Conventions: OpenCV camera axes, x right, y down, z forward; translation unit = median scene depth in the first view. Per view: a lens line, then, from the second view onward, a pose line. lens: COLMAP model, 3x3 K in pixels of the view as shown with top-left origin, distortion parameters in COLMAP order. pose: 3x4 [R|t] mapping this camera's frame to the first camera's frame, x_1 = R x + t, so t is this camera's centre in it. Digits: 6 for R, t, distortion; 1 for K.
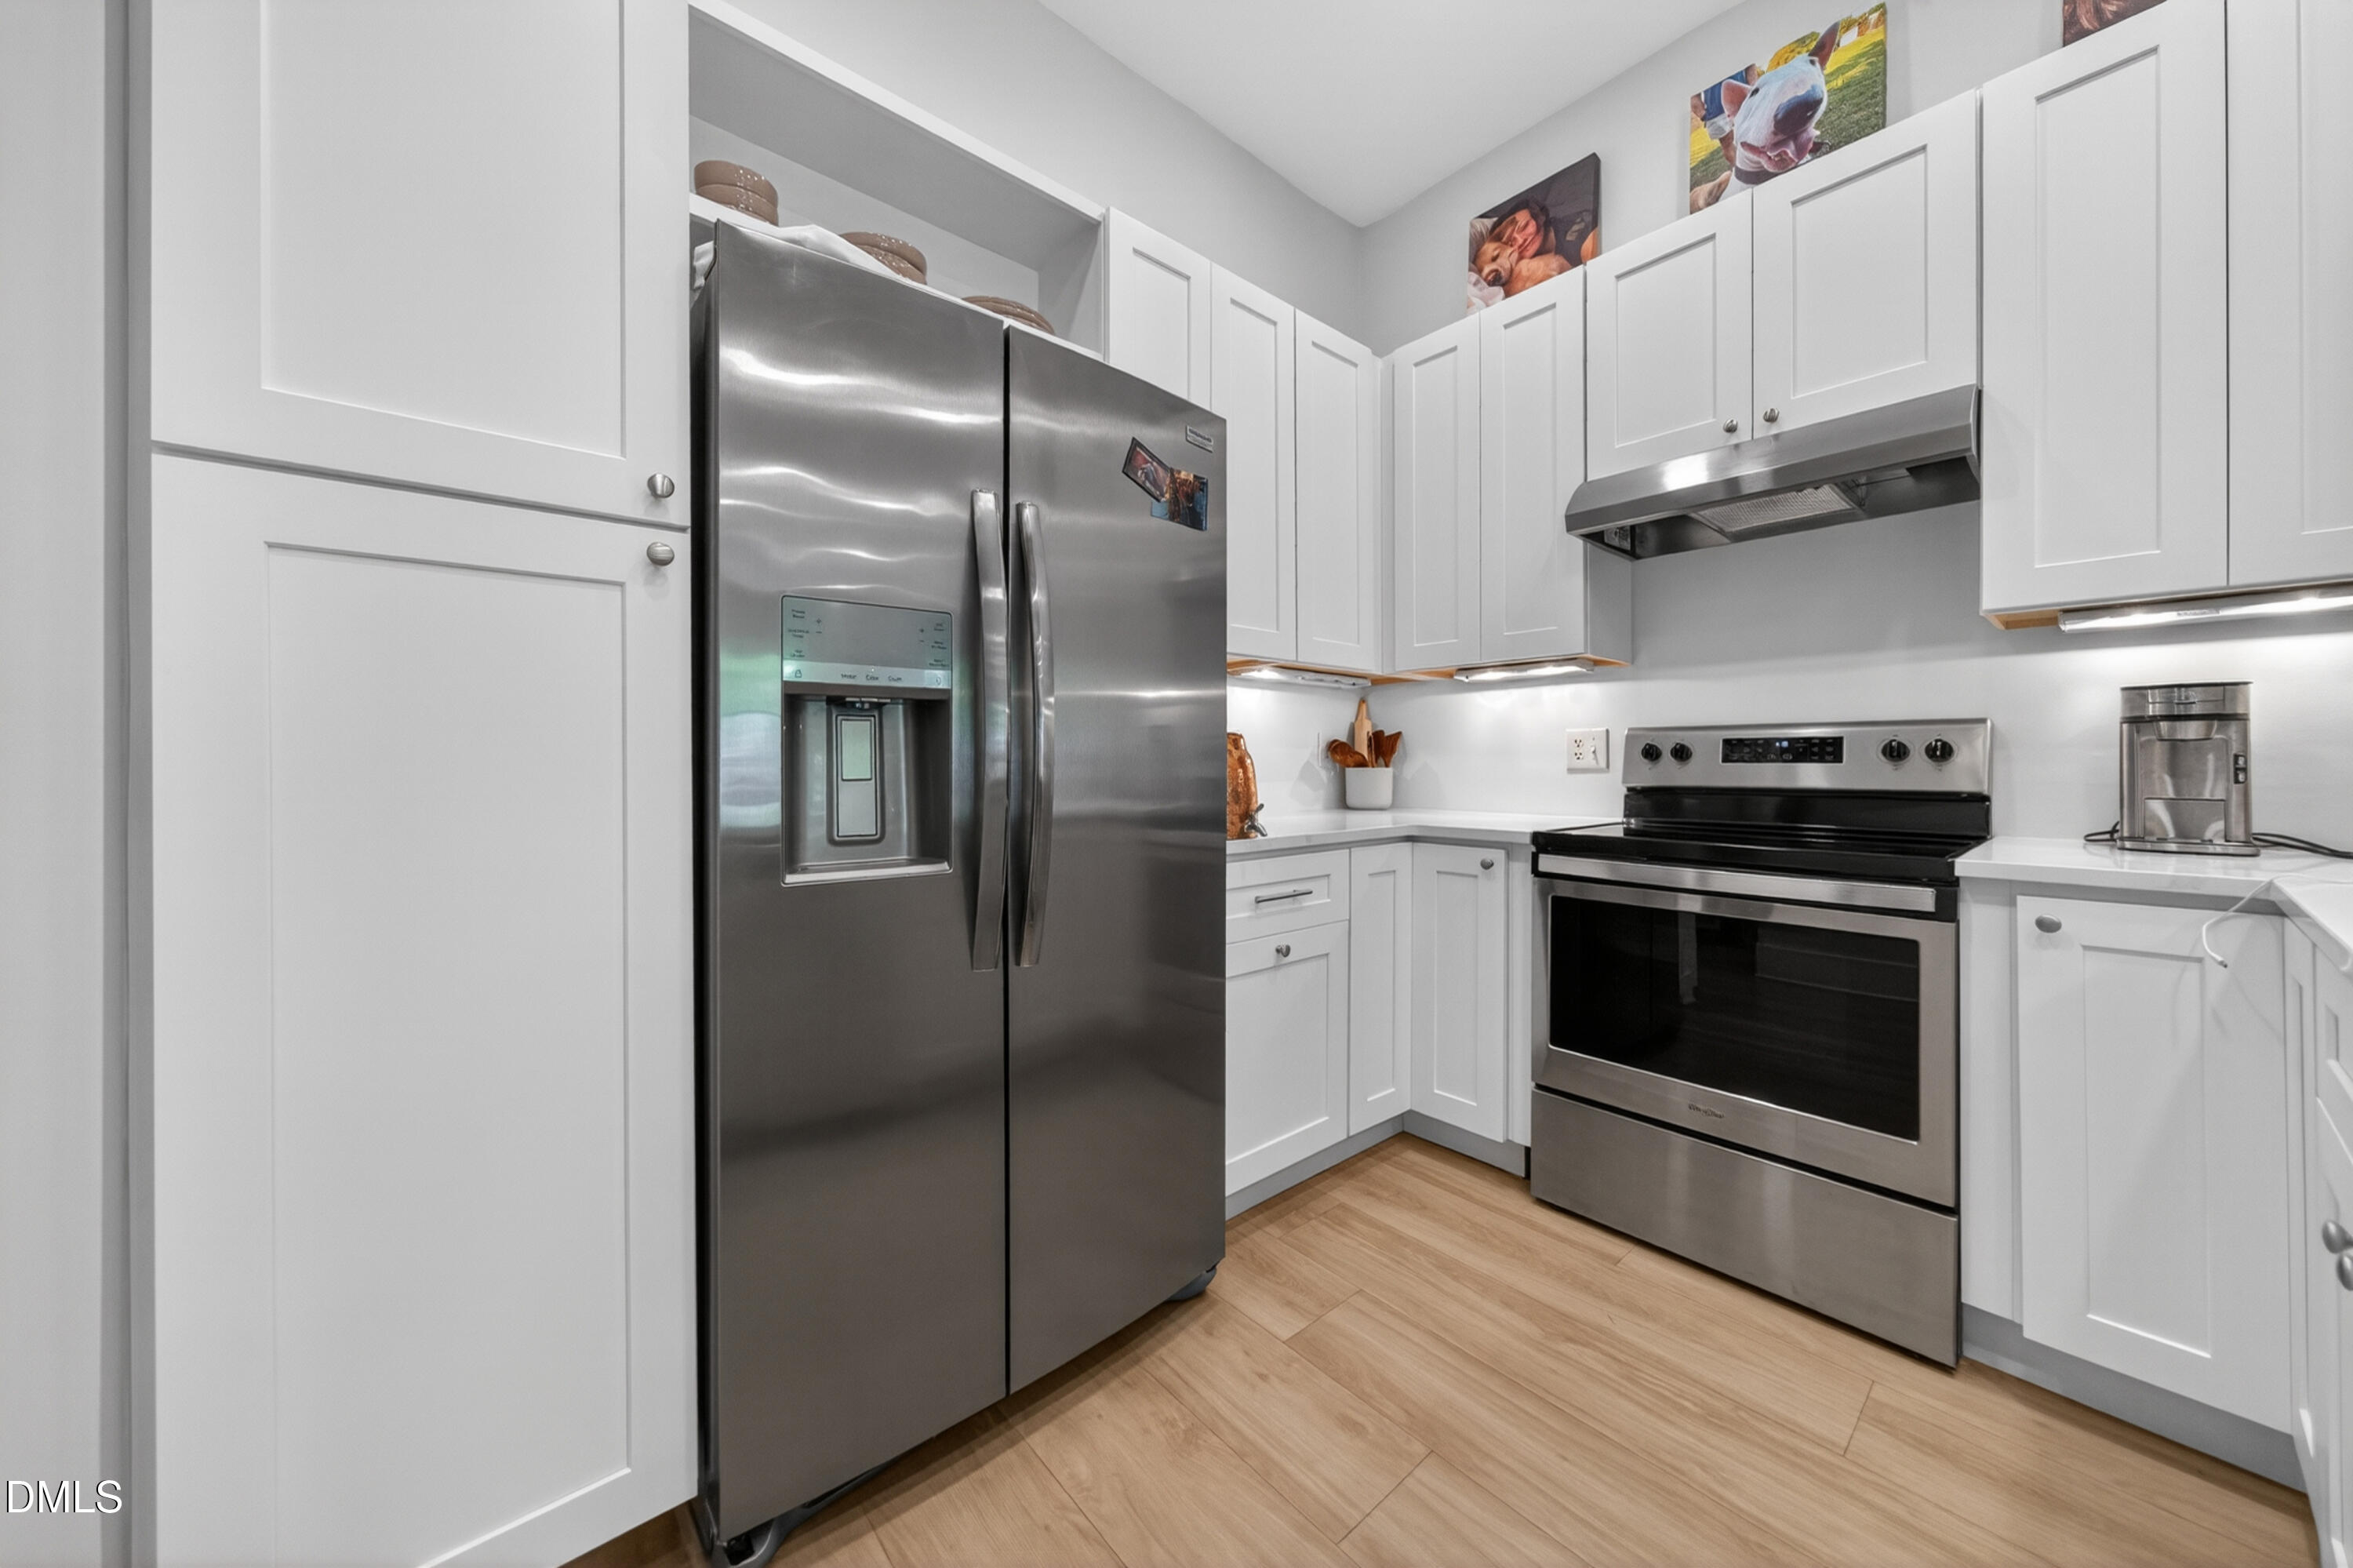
lens RADIAL K [[821.5, 0, 1170.8], [0, 821.5, 759.8], [0, 0, 1]] dist [-0.006641, 0.001715]
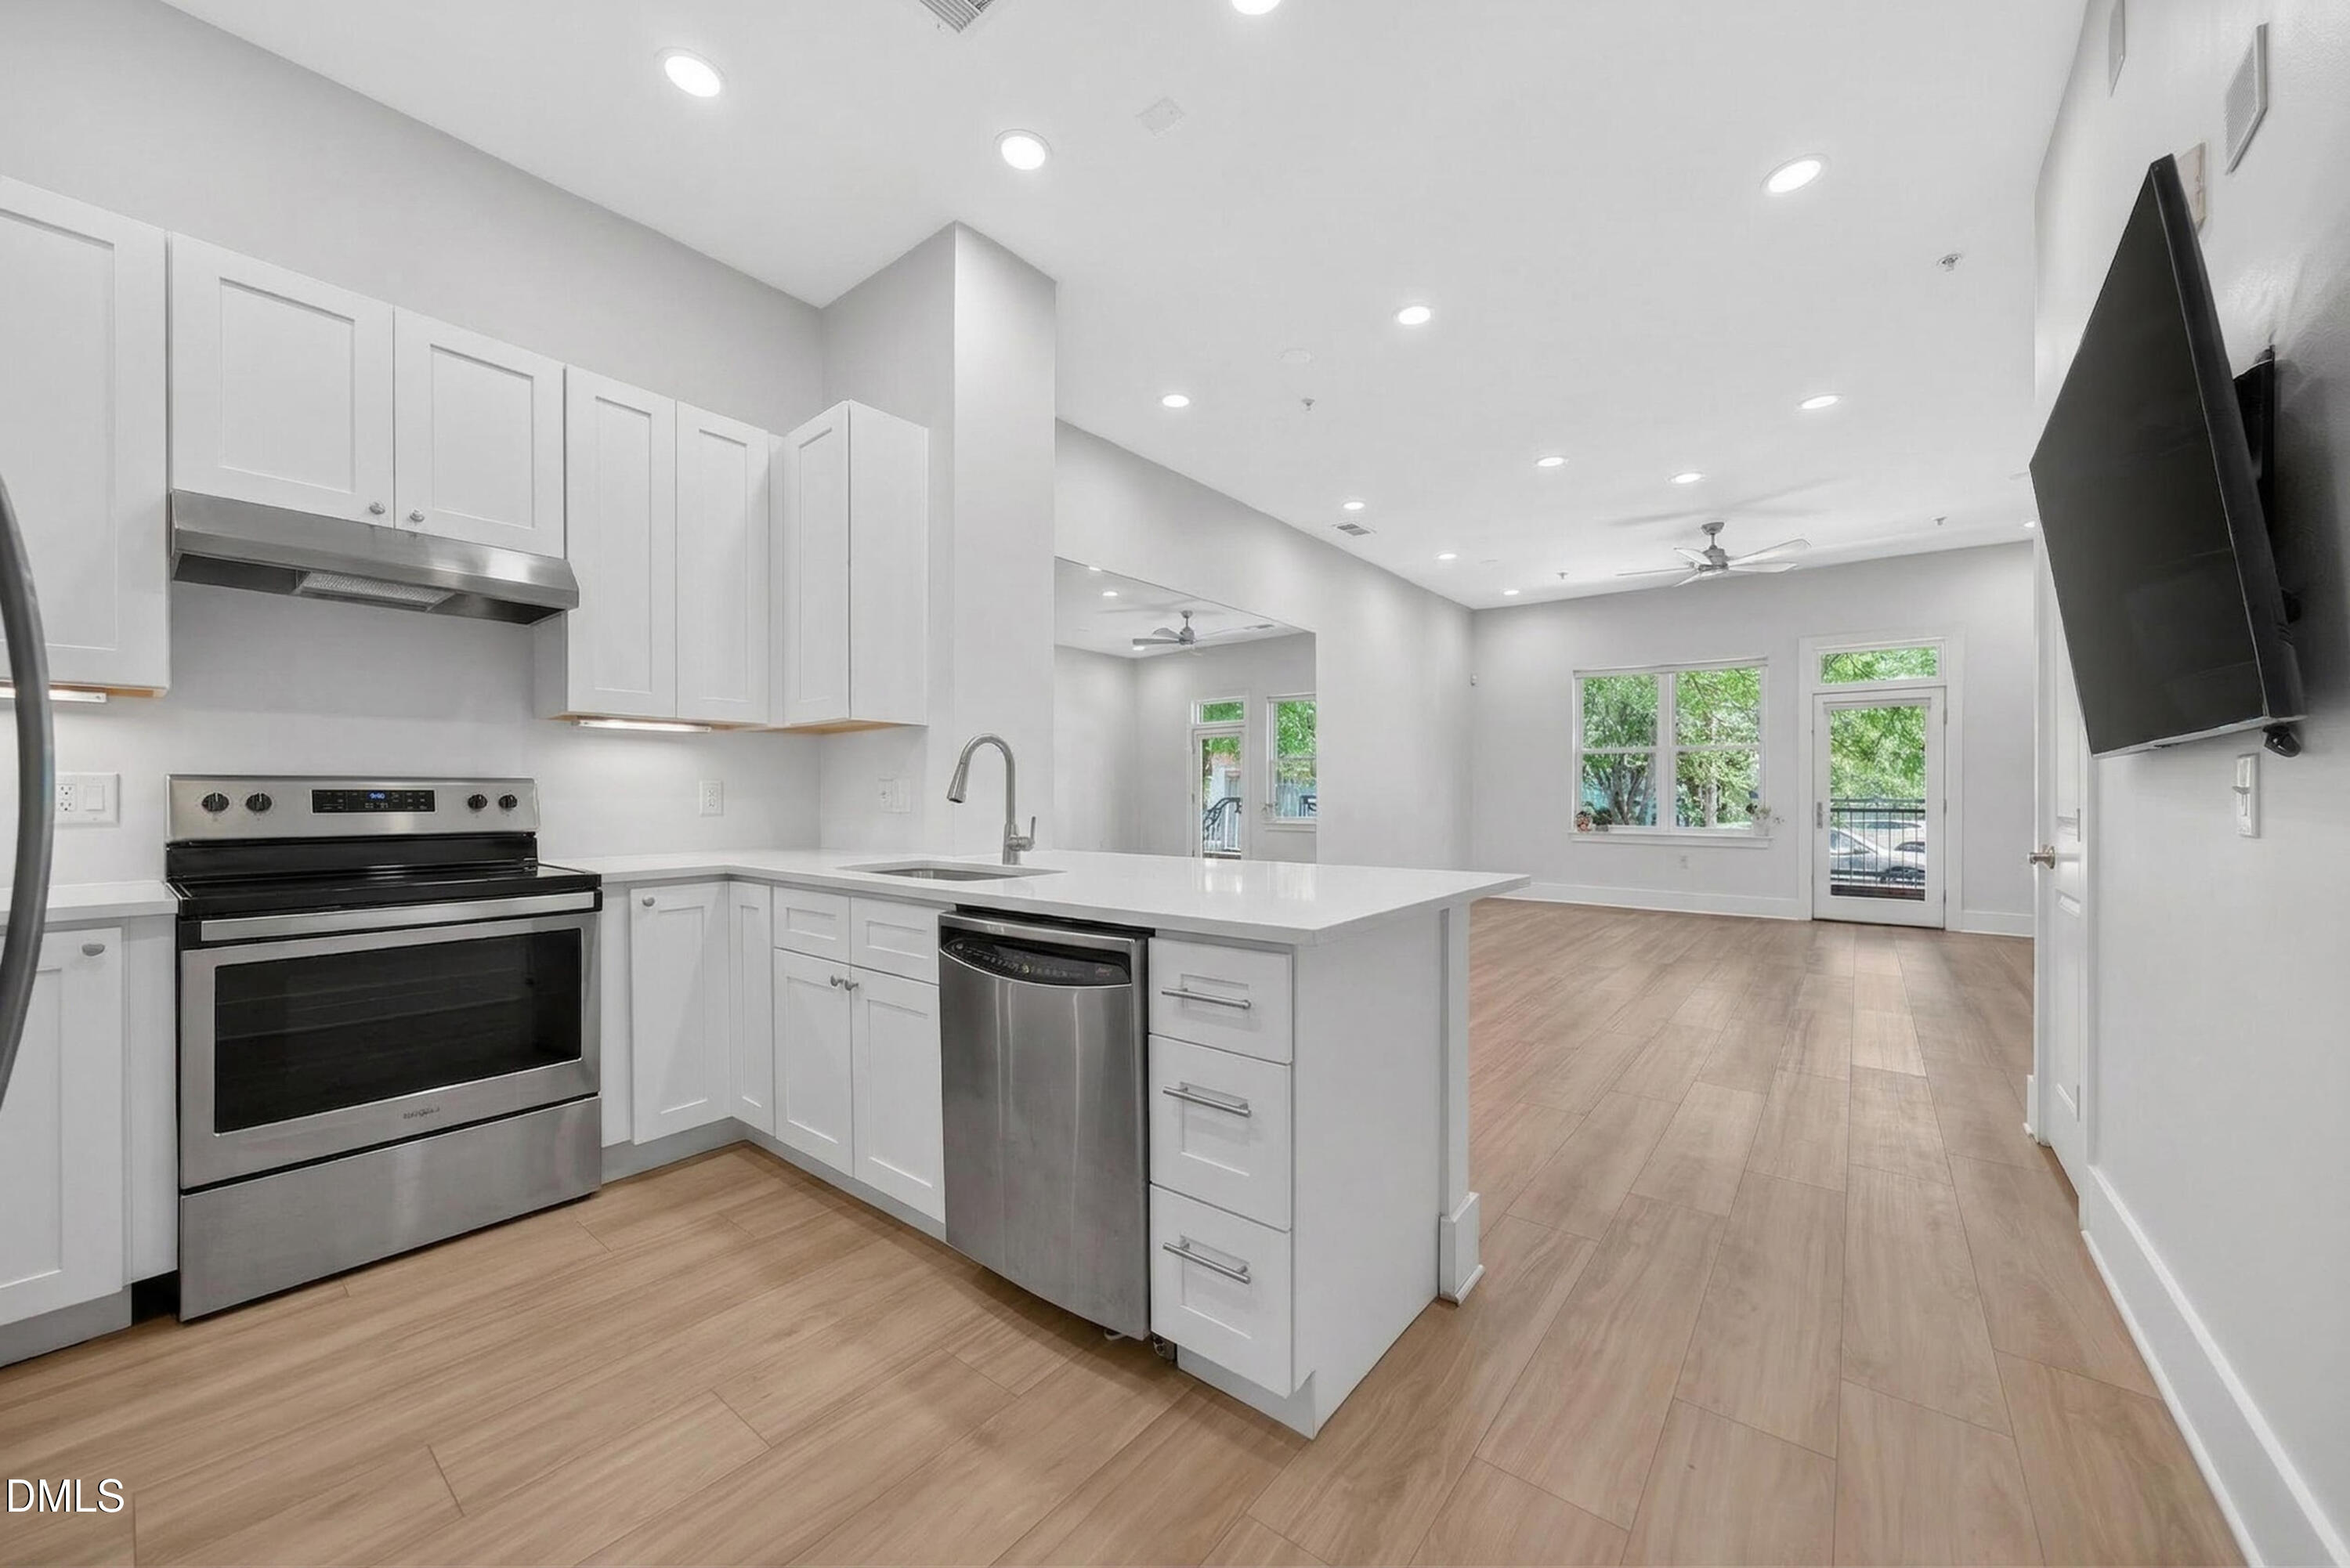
lens RADIAL K [[855.5, 0, 1200.2], [0, 855.5, 797.9], [0, 0, 1]] dist [0.000224, -0.000072]
pose [[-0.210269, 0.000578, 0.977643, -0.716927], [-0.001747, 0.999998, -0.000967, -0.018388], [-0.977642, -0.001911, -0.210267, 0.163773]]
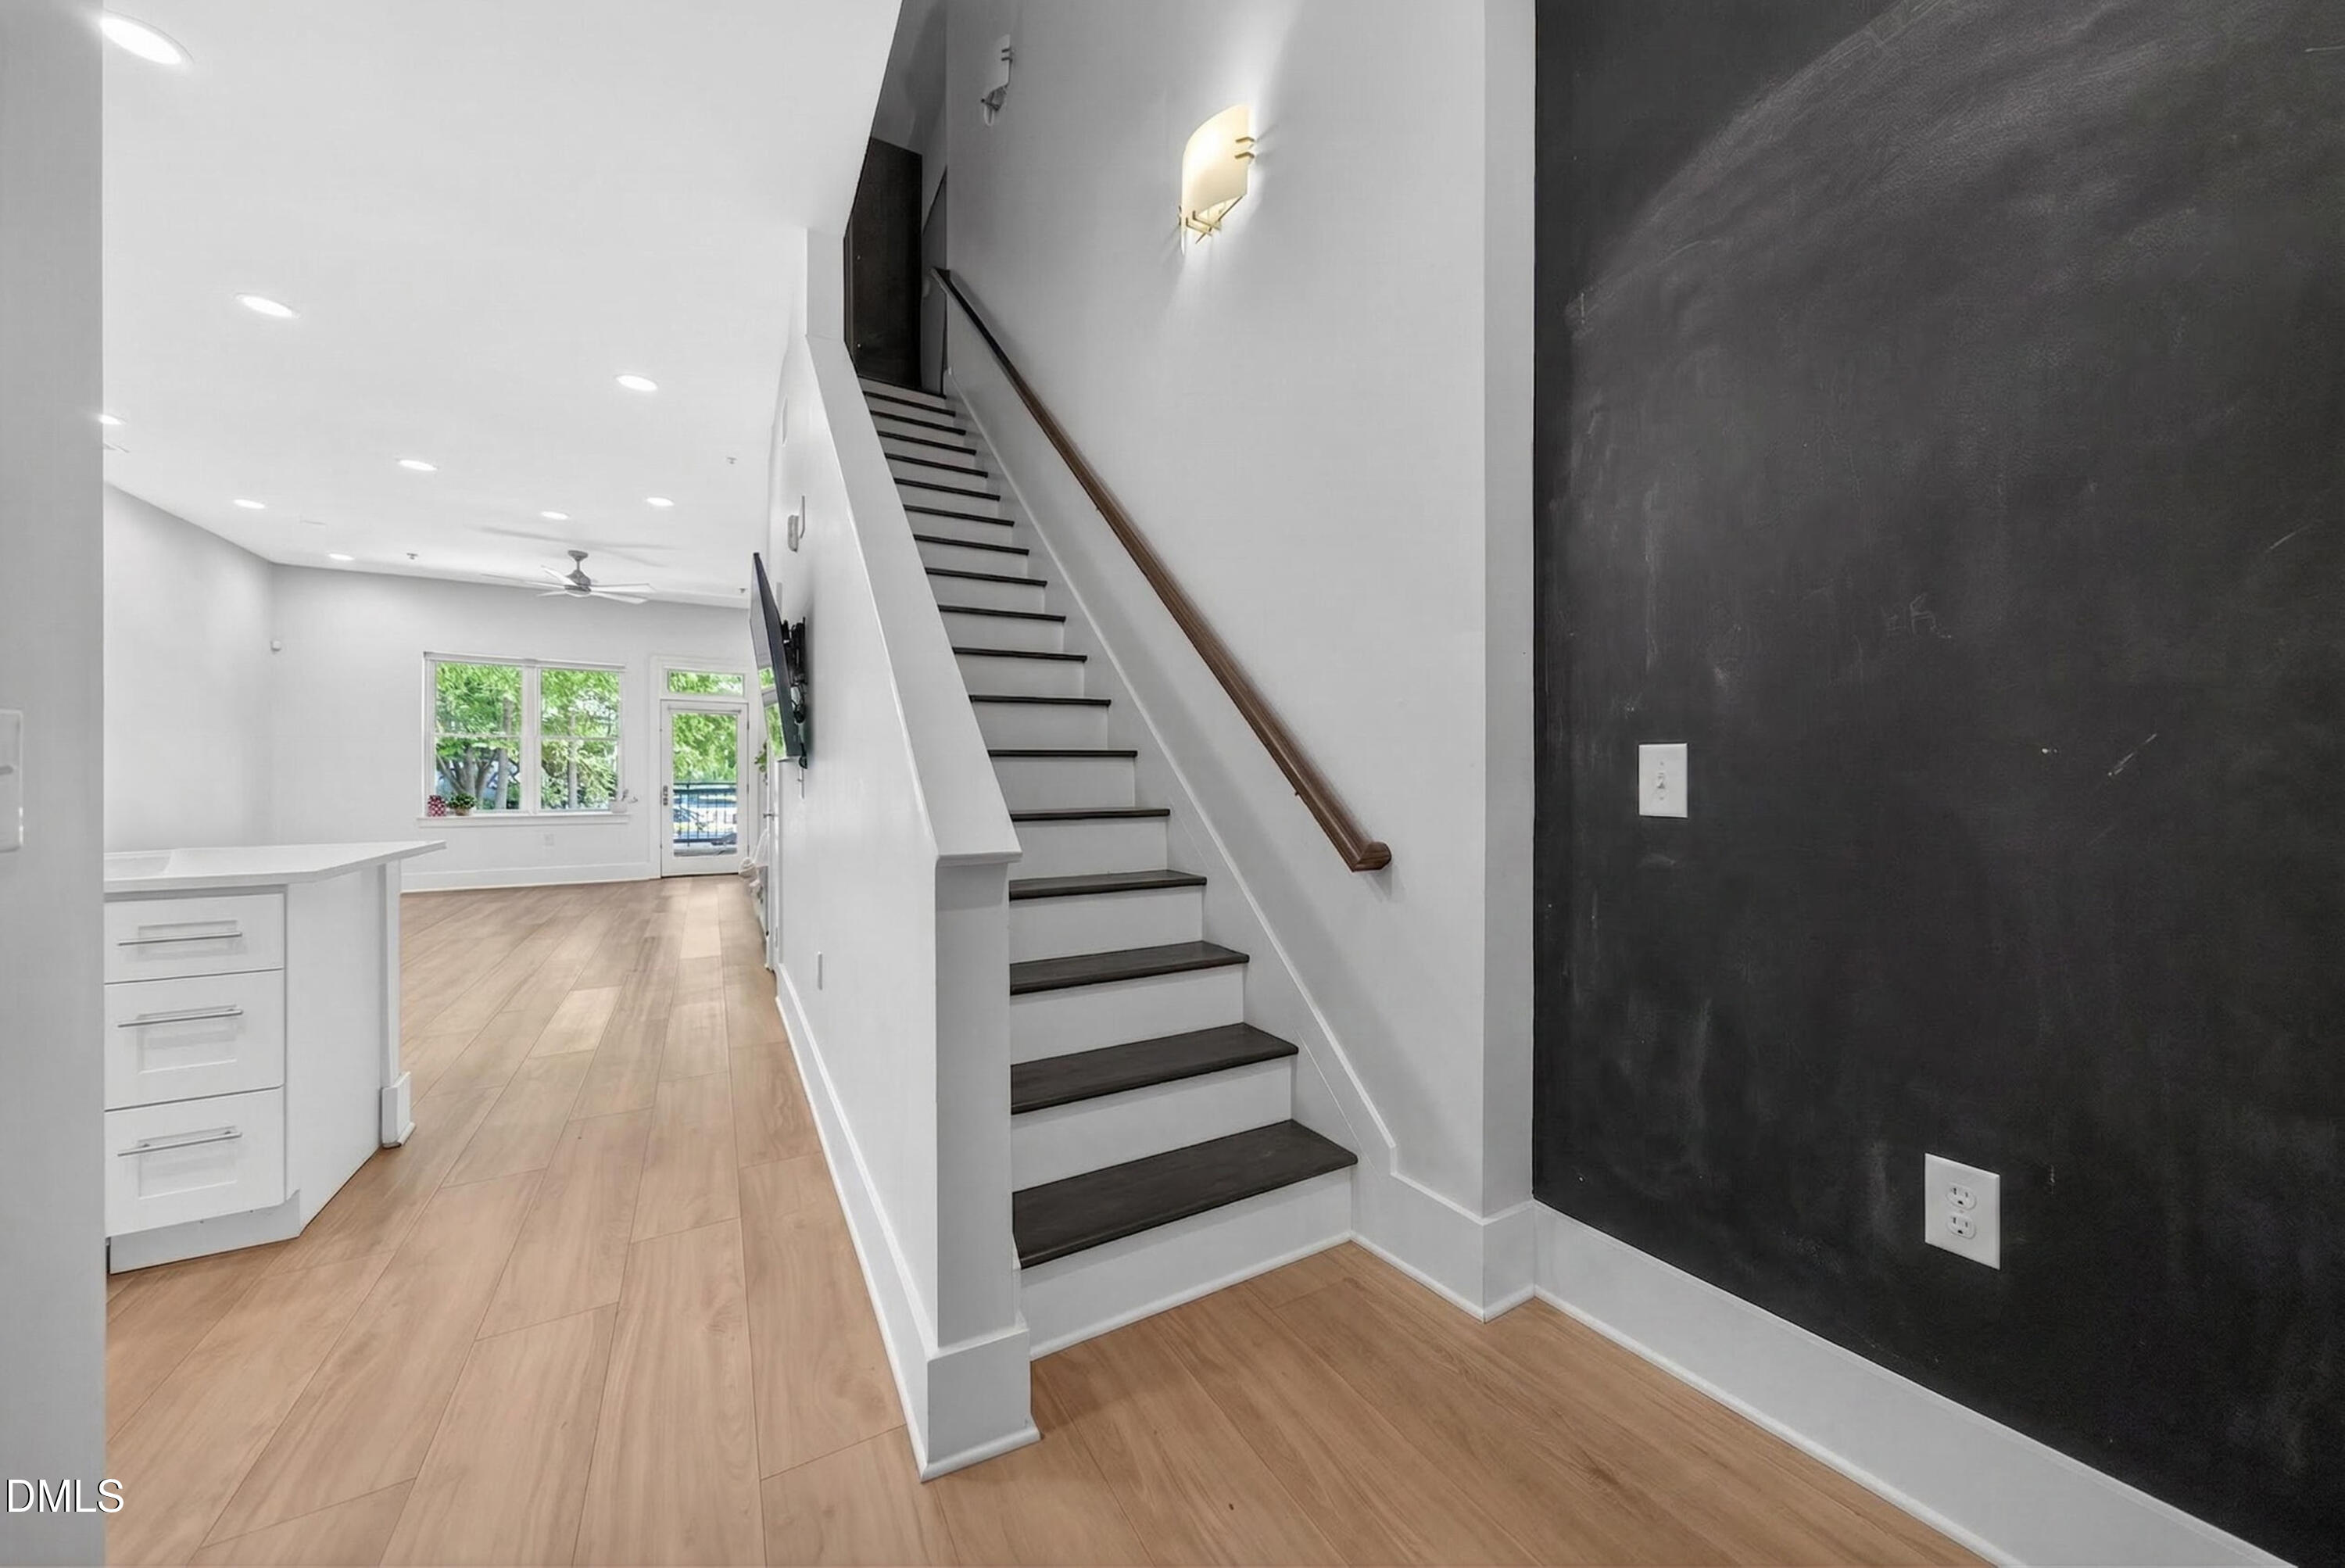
lens RADIAL K [[818.7, 0, 1181.9], [0, 818.7, 778.2], [0, 0, 1]] dist [-0.006641, 0.001715]
pose [[-0.984349, 0.004665, 0.176171, -1.328182], [0.004111, 0.999985, -0.003507, -0.020534], [-0.176185, -0.002727, -0.984353, 0.768927]]
